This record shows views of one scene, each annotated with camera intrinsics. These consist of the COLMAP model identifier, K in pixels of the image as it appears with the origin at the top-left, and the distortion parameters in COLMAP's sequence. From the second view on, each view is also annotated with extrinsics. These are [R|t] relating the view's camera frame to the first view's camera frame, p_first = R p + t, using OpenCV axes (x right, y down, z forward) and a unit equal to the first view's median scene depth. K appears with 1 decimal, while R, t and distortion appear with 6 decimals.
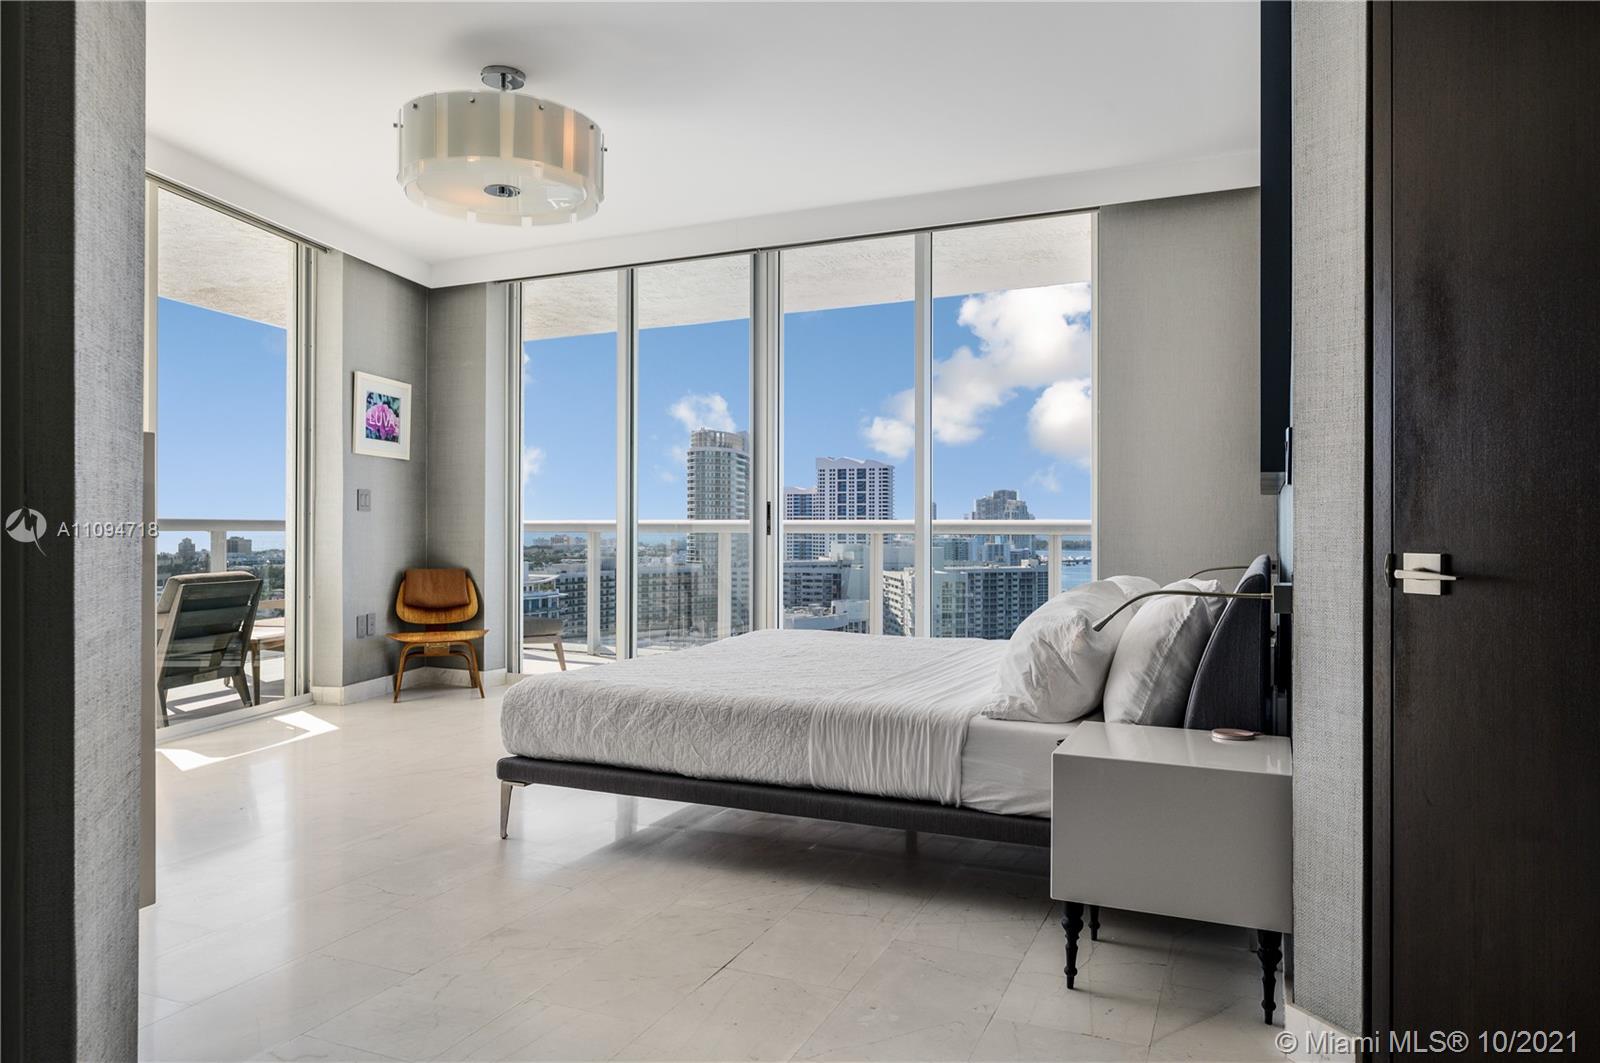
lens RADIAL K [[1050.8, 0, 833.2], [0, 1050.8, 541.2], [0, 0, 1]] dist [-0.003695, -0.000536]
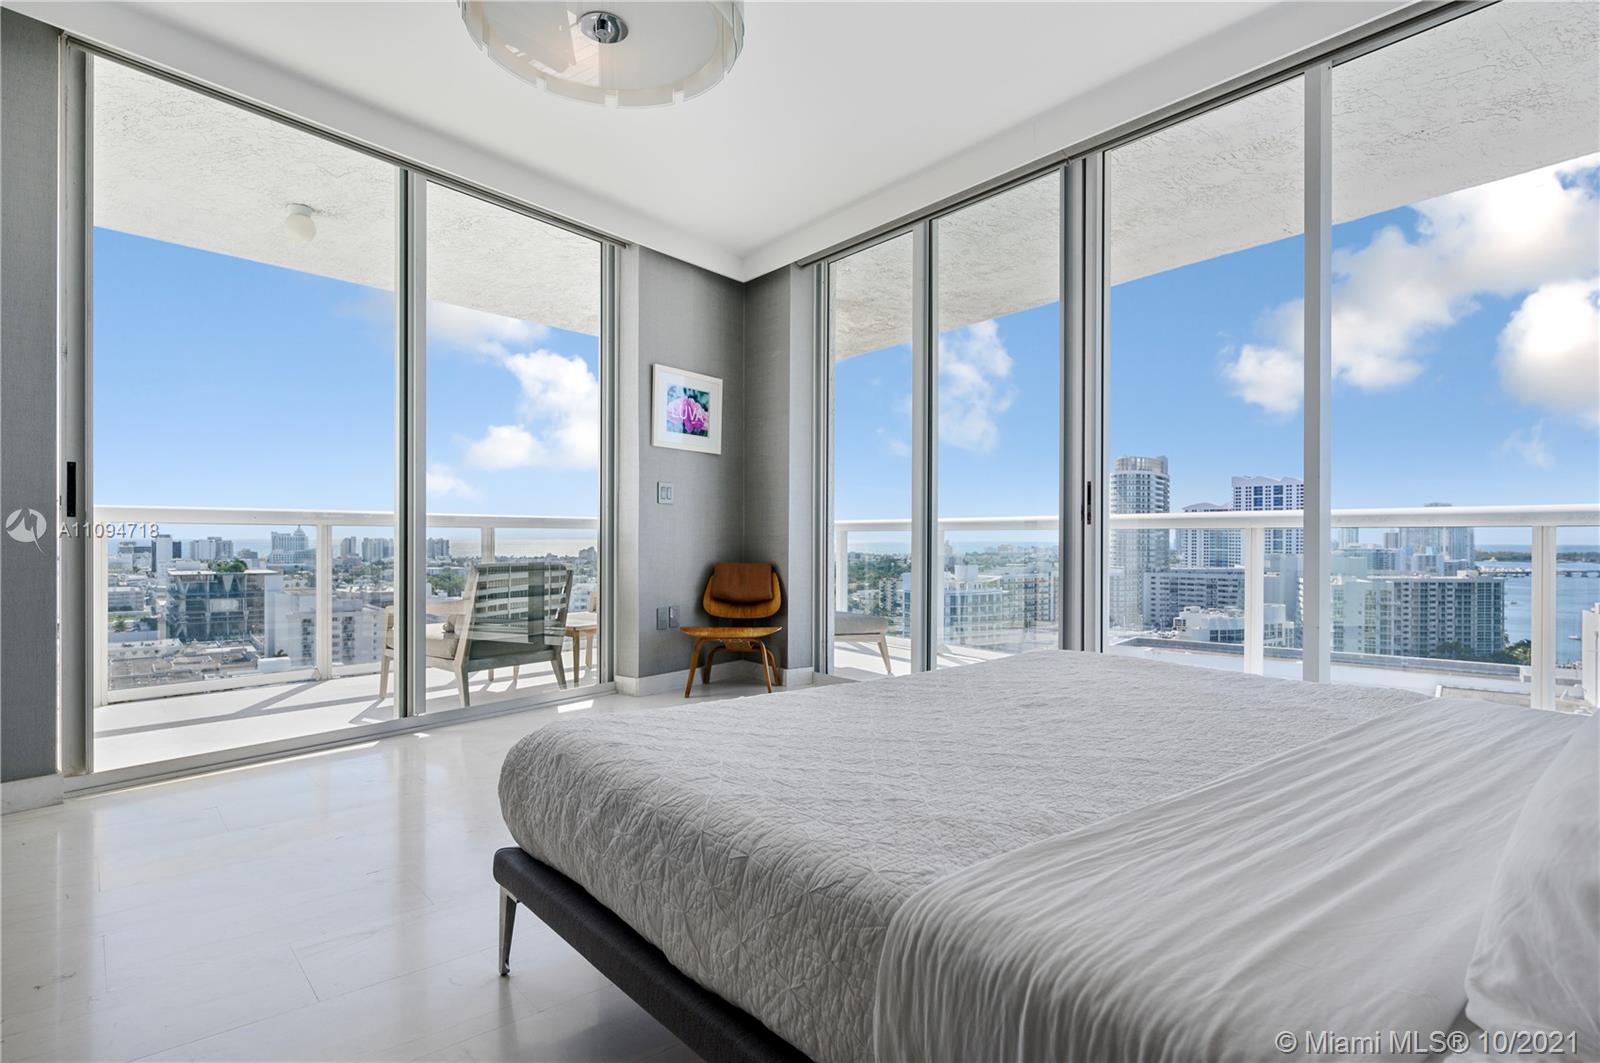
lens RADIAL K [[846.7, 0, 804.3], [0, 846.7, 544.2], [0, 0, 1]] dist [0.000863, -0.001222]
pose [[0.886639, 0.003015, -0.462453, 0.045455], [-0.005658, 0.999975, -0.004328, 0.012499], [0.462429, 0.006454, 0.886633, 0.336798]]
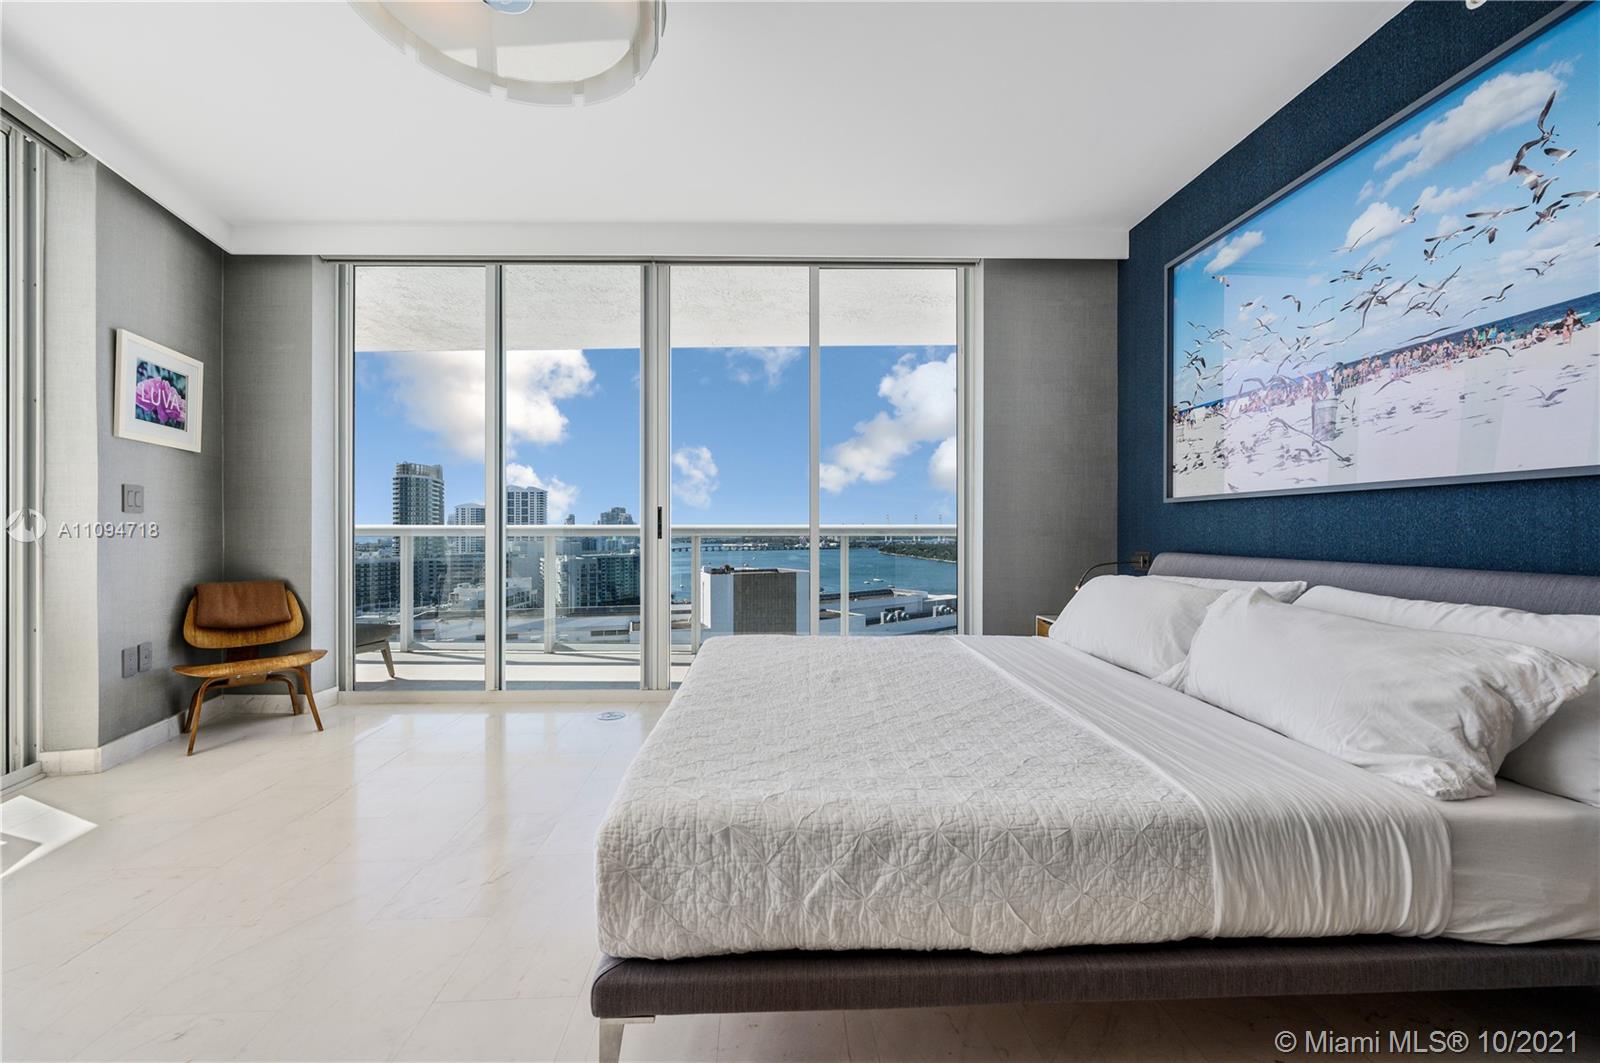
lens RADIAL K [[635.3, 0, 811.8], [0, 635.3, 535.9], [0, 0, 1]] dist [-0.002209, 0.000399]
pose [[0.904977, -0.007626, 0.425393, -0.189457], [0.009119, 0.999957, -0.001473, -0.006296], [-0.425363, 0.005212, 0.905008, 0.357384]]
